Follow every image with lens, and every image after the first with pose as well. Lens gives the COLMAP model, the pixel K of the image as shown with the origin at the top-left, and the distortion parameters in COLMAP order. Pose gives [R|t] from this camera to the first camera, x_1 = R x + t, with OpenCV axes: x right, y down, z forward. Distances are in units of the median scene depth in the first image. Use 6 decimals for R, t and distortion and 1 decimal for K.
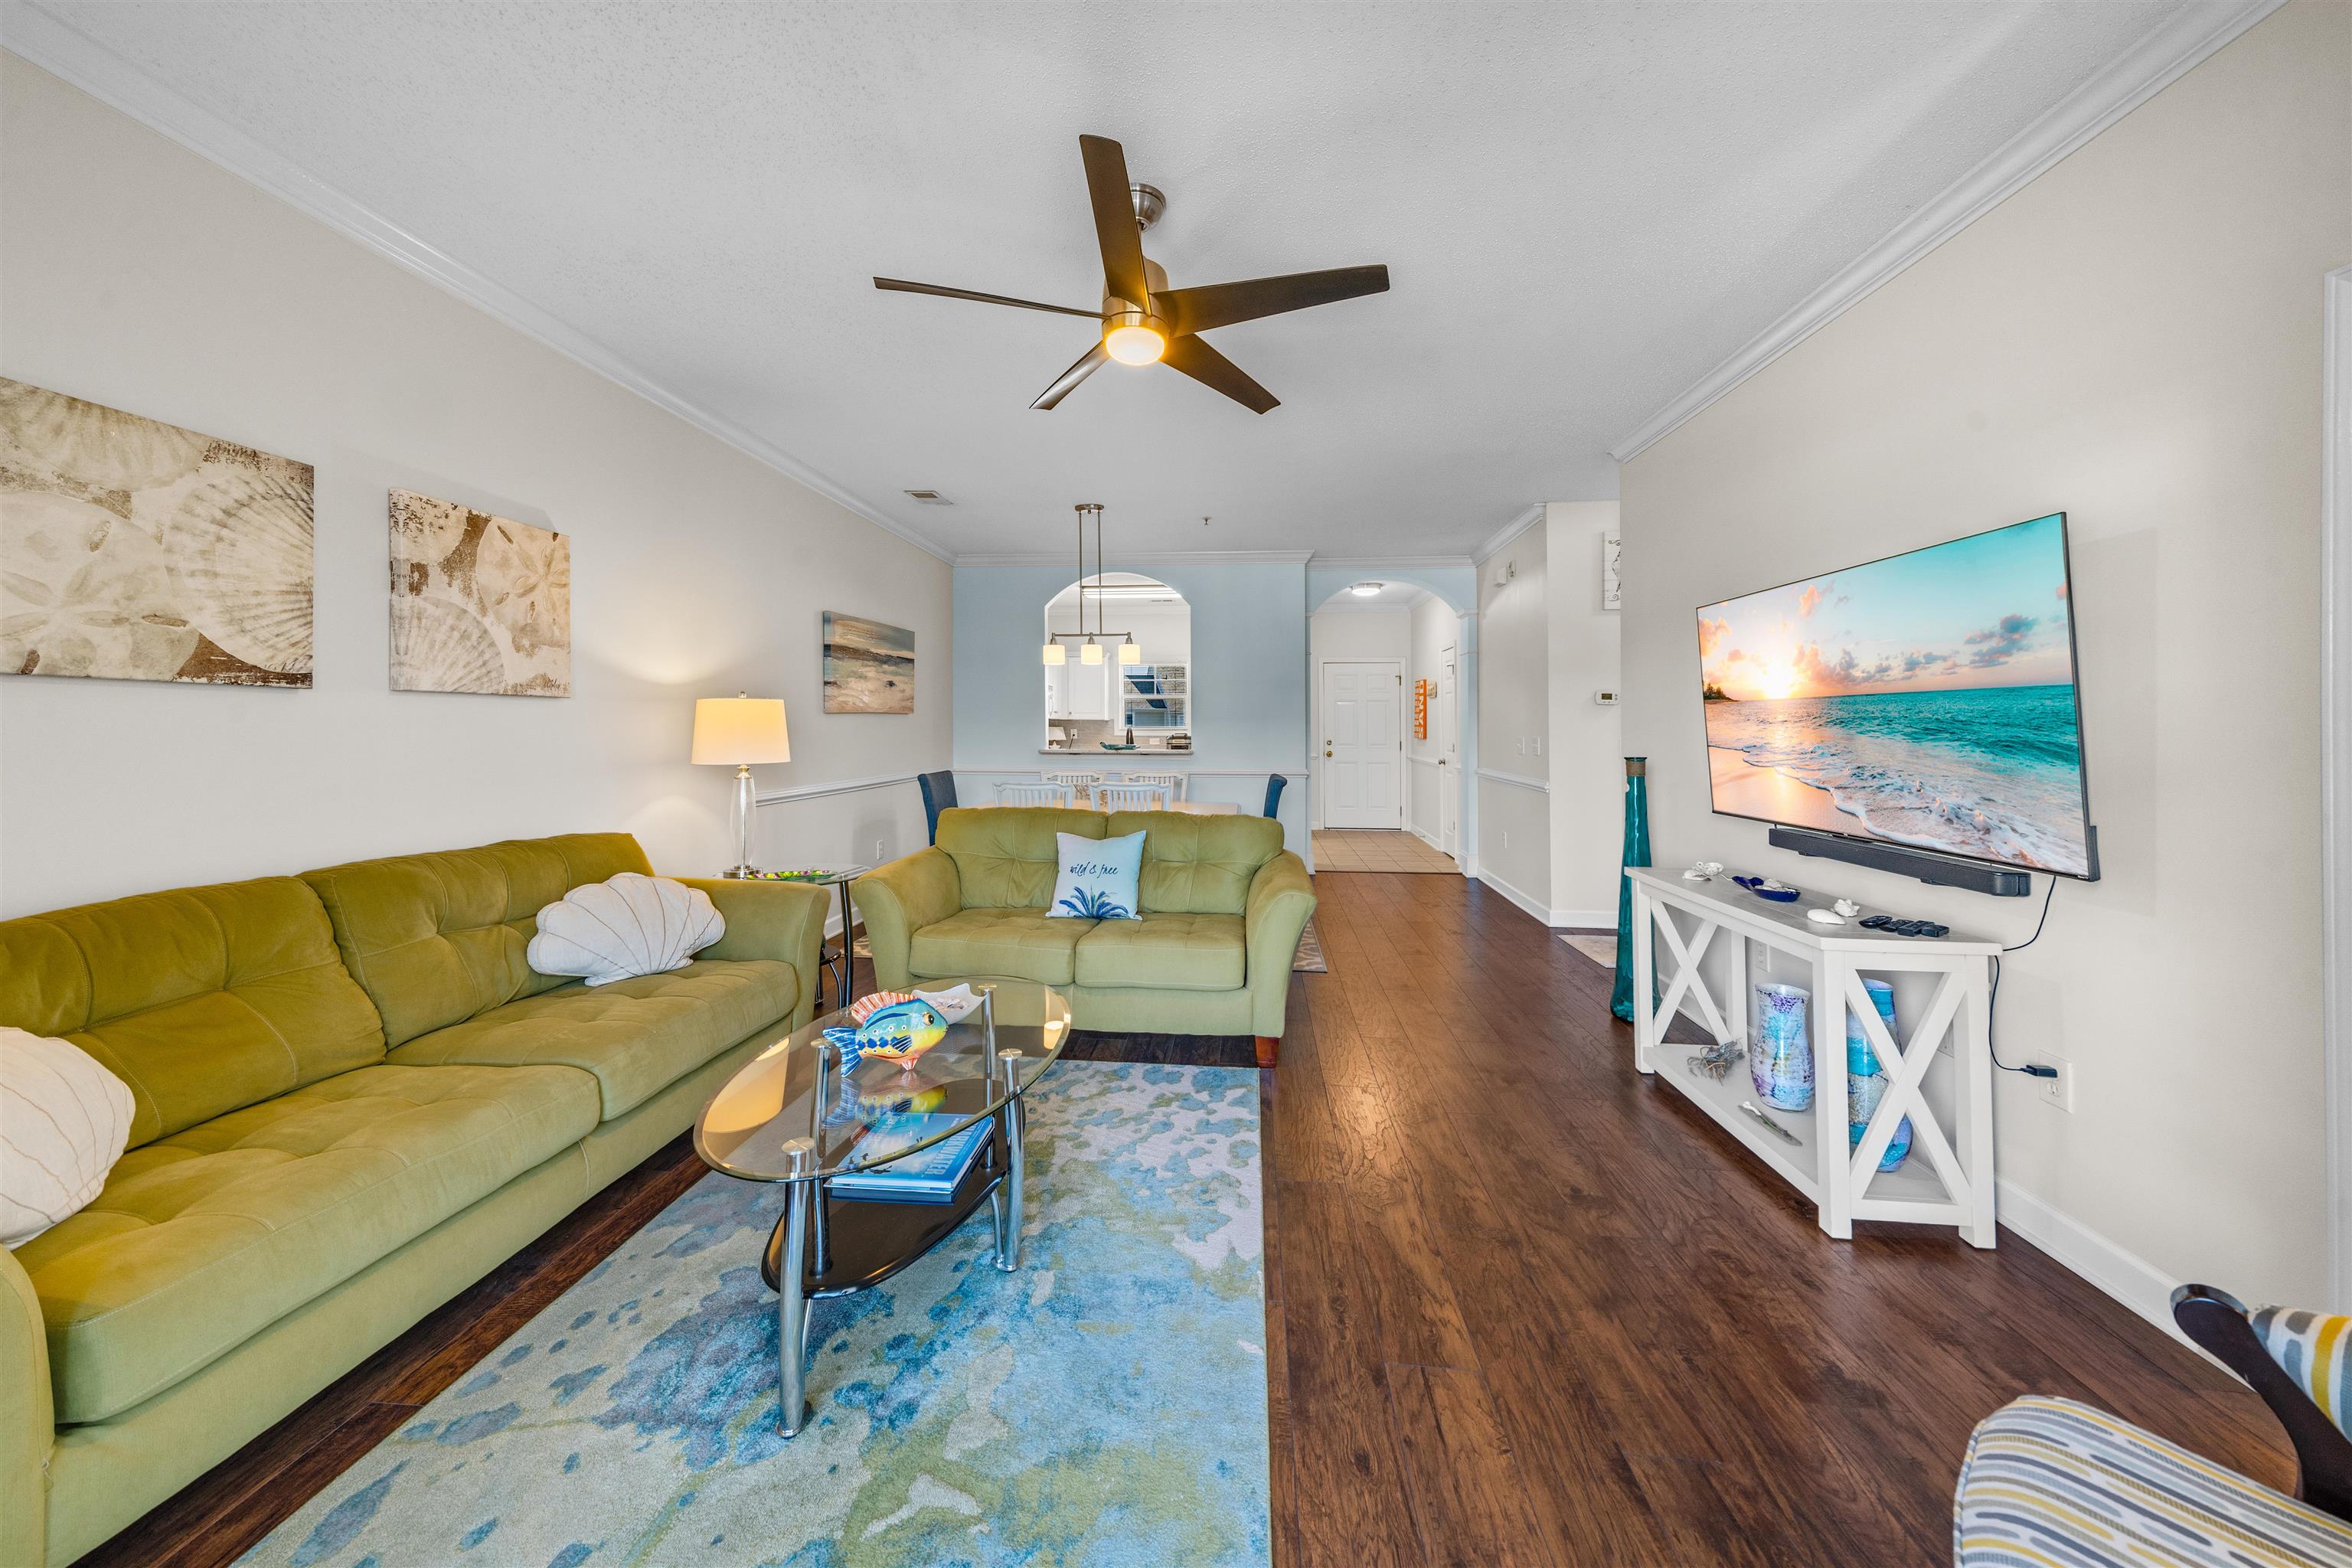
lens RADIAL K [[815.3, 0, 1186.6], [0, 815.3, 718.9], [0, 0, 1]] dist [0.021060, -0.001826]
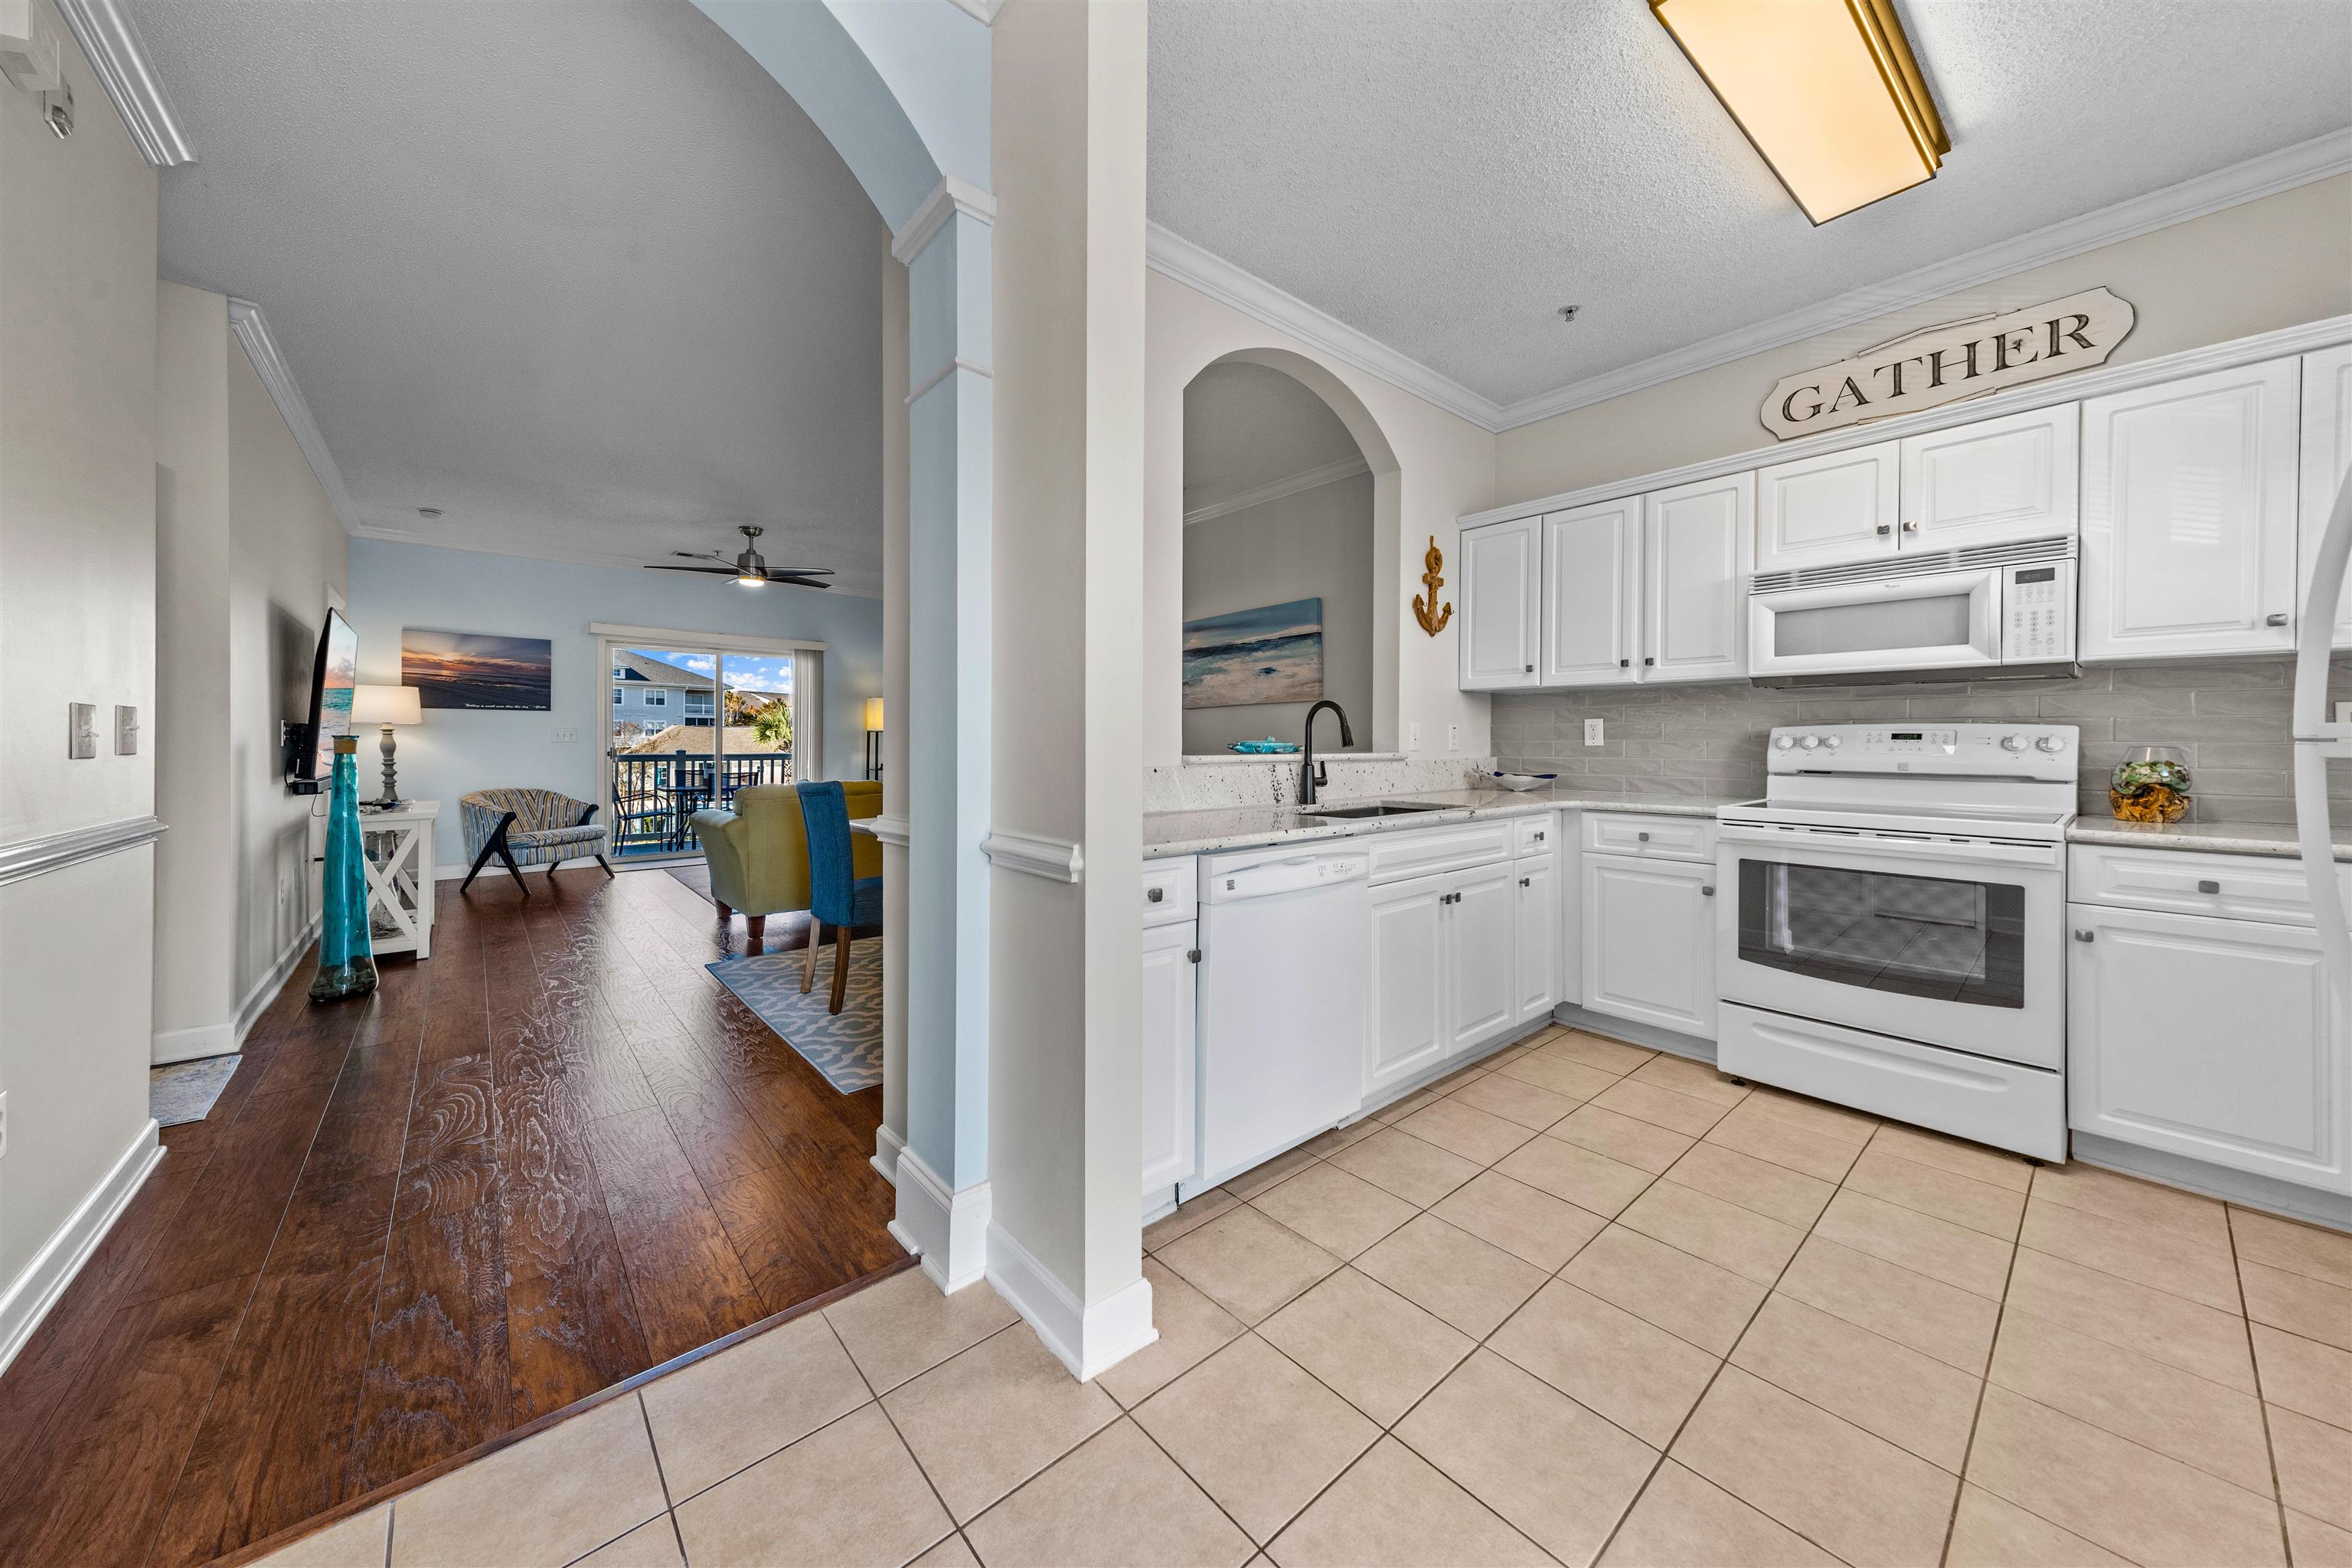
lens RADIAL K [[815.3, 0, 1167.0], [0, 815.3, 745.0], [0, 0, 1]] dist [0.021060, -0.001826]
pose [[-0.710731, -0.000205, -0.703463, 0.785012], [0.001656, 0.999997, -0.001964, 0.090628], [0.703461, -0.002561, -0.710729, 3.524118]]
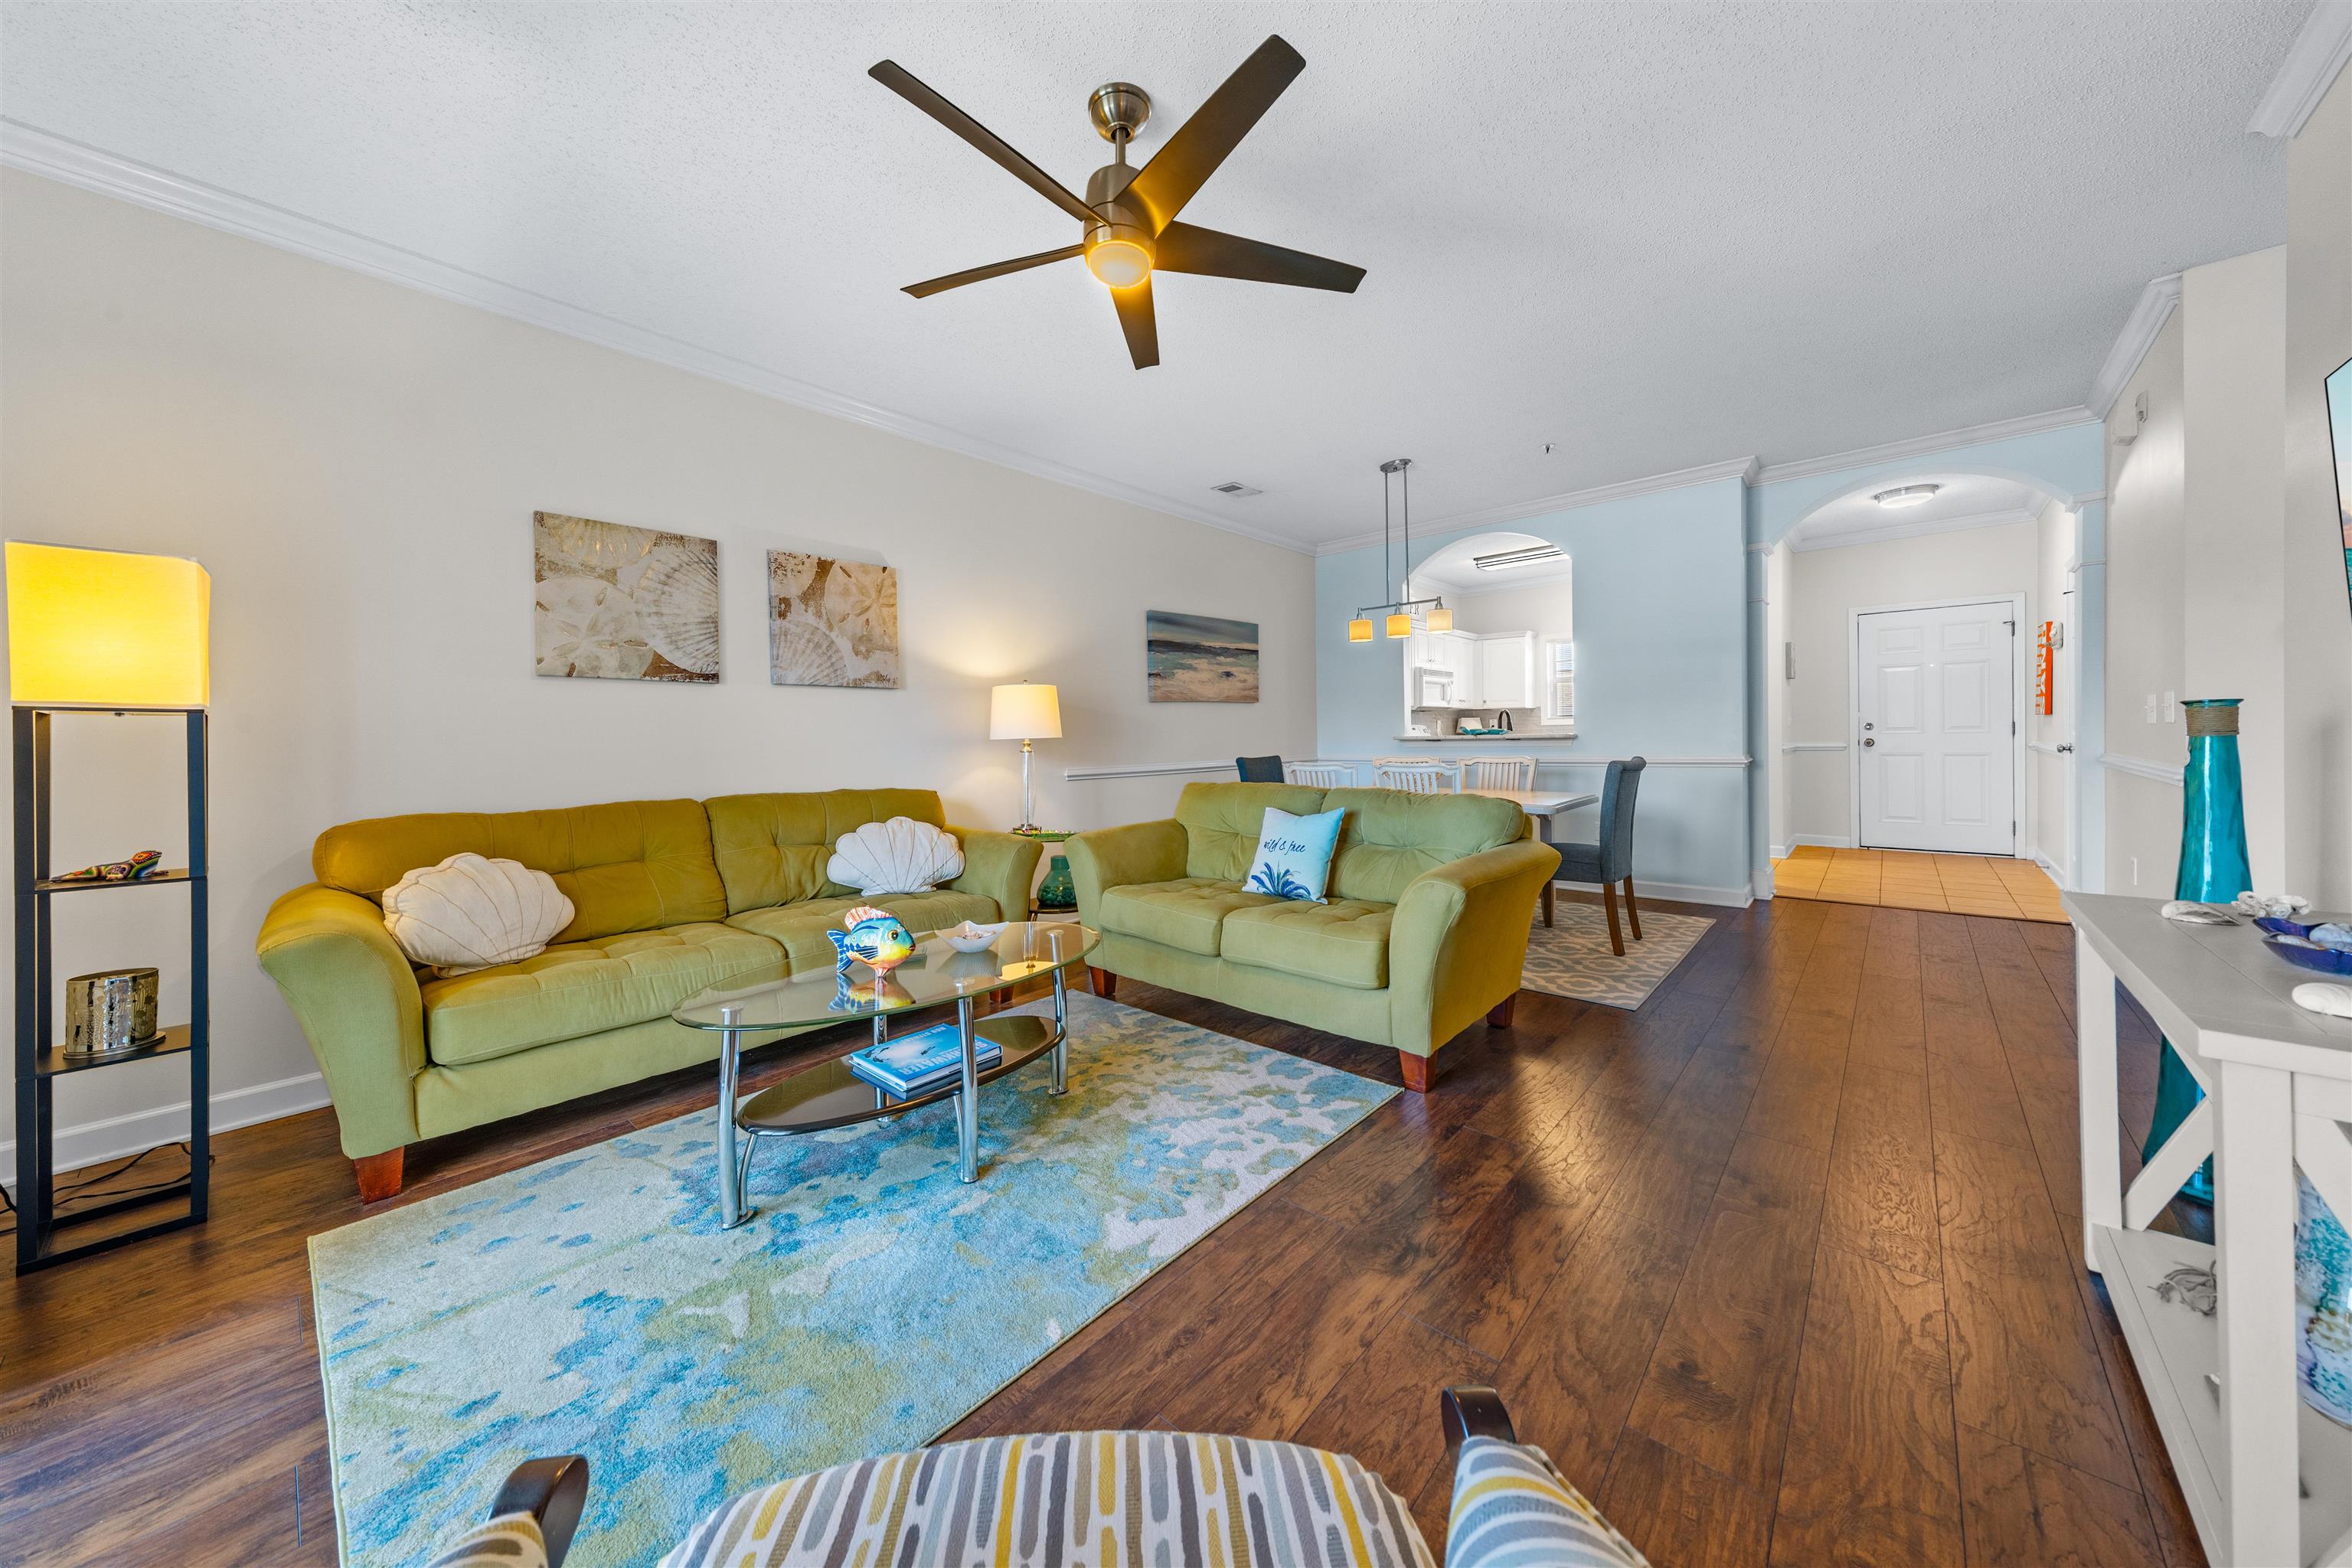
lens RADIAL K [[815.3, 0, 1172.3], [0, 815.3, 741.3], [0, 0, 1]] dist [0.021060, -0.001826]
pose [[0.797672, -0.016532, -0.602865, 0.490819], [0.027975, 0.999562, 0.009605, 0.072046], [0.602442, -0.024527, 0.797785, 0.245126]]
